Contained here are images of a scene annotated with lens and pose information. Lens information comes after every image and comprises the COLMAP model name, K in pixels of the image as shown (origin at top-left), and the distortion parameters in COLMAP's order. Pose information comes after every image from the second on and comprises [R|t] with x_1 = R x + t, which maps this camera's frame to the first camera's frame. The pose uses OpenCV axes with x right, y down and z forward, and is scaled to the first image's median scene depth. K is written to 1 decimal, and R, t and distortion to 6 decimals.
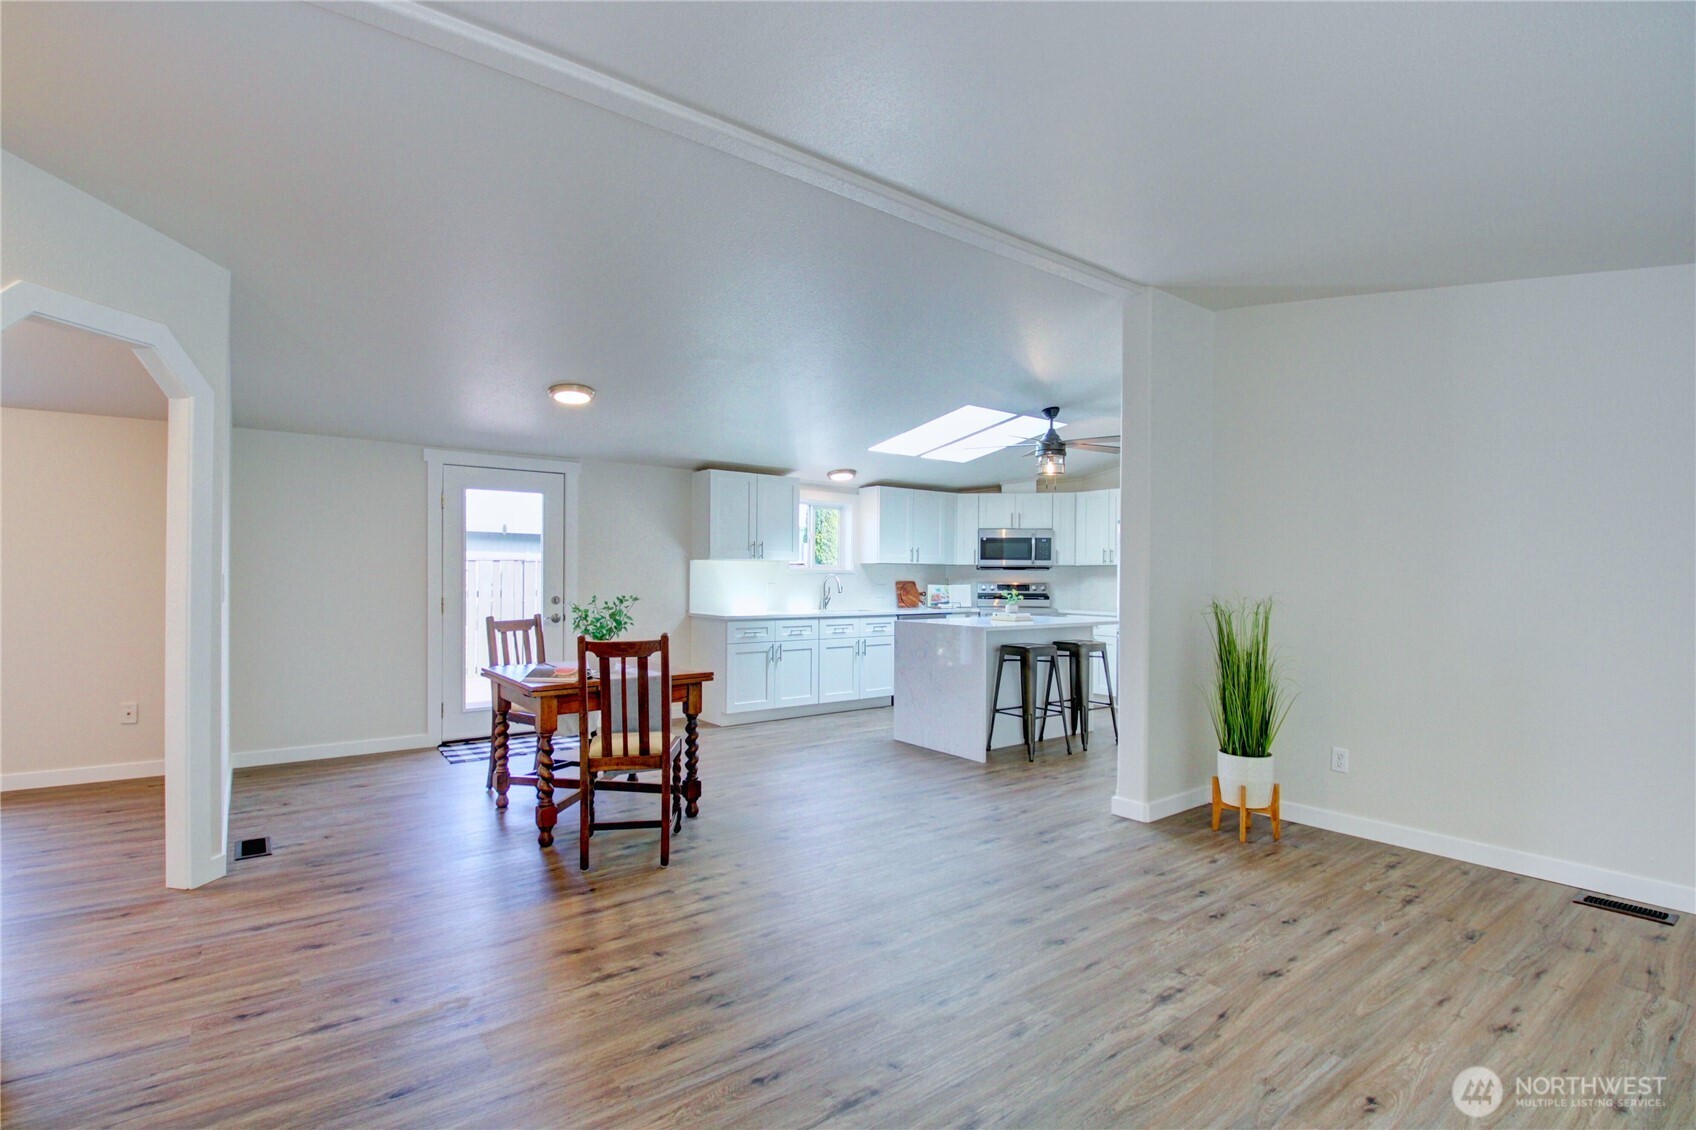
lens RADIAL K [[794.0, 0, 835.8], [0, 794.0, 568.2], [0, 0, 1]] dist [-0.006033, -0.009917]
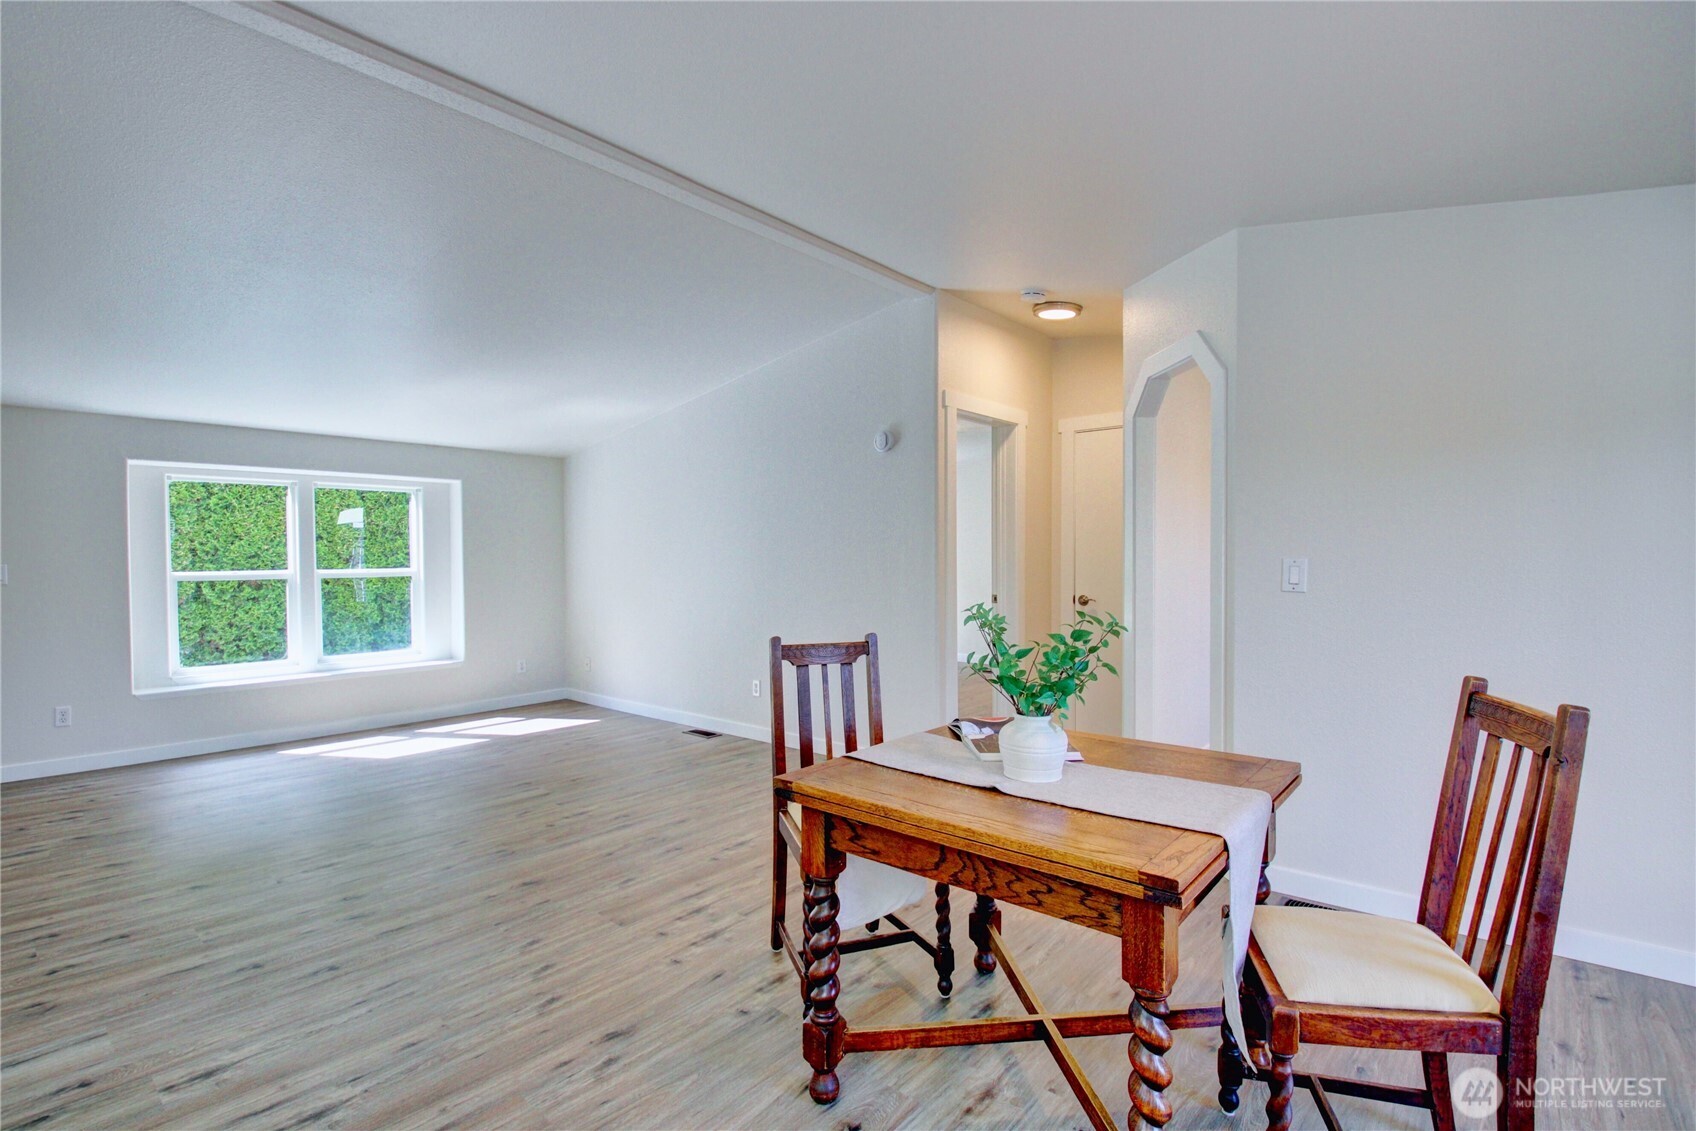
lens RADIAL K [[794.0, 0, 838.2], [0, 794.0, 571.9], [0, 0, 1]] dist [-0.006033, -0.009917]
pose [[-0.977518, 0.000055, -0.210852, -0.050064], [-0.001605, 0.999969, 0.007702, 0.006457], [0.210846, 0.007867, -0.977488, 0.766712]]
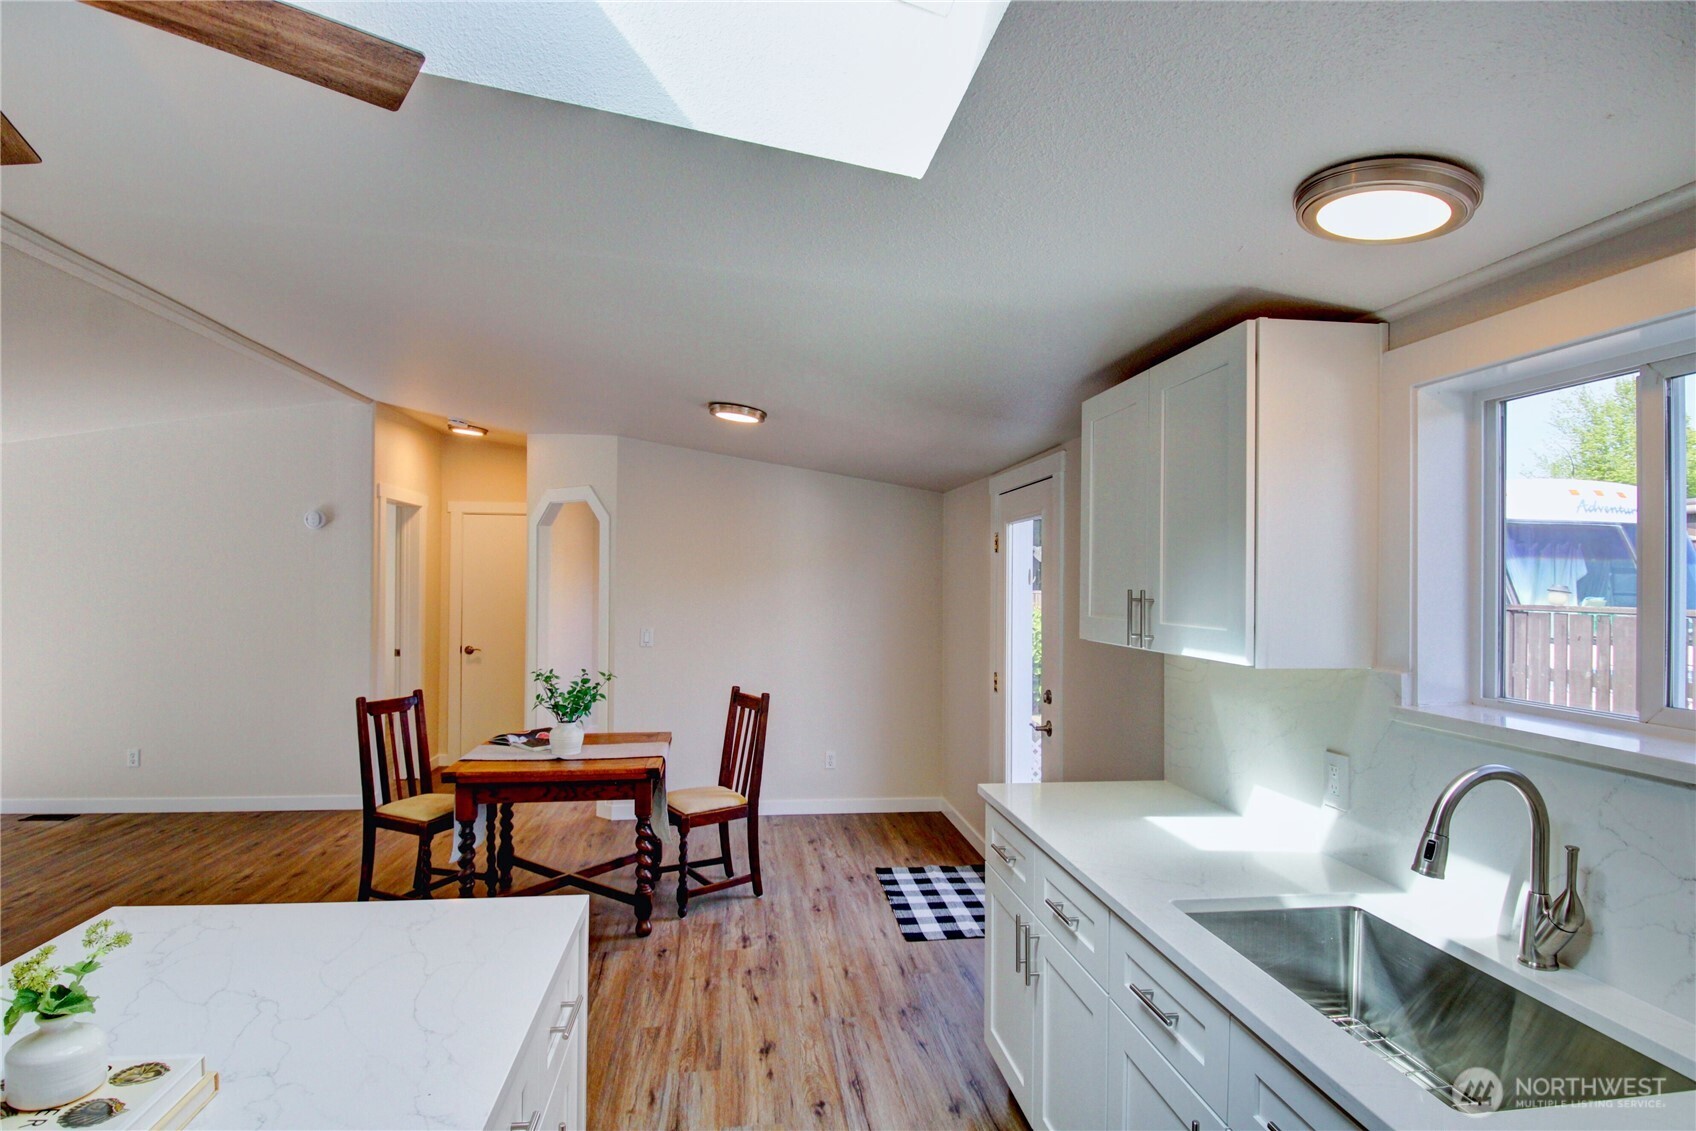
lens RADIAL K [[887.4, 0, 837.4], [0, 887.4, 575.7], [0, 0, 1]] dist [0.017692, -0.029709]
pose [[-0.497793, -0.015511, -0.867157, 0.232165], [-0.003127, 0.999866, -0.016090, -0.029989], [0.867290, -0.005298, -0.497774, 0.959845]]
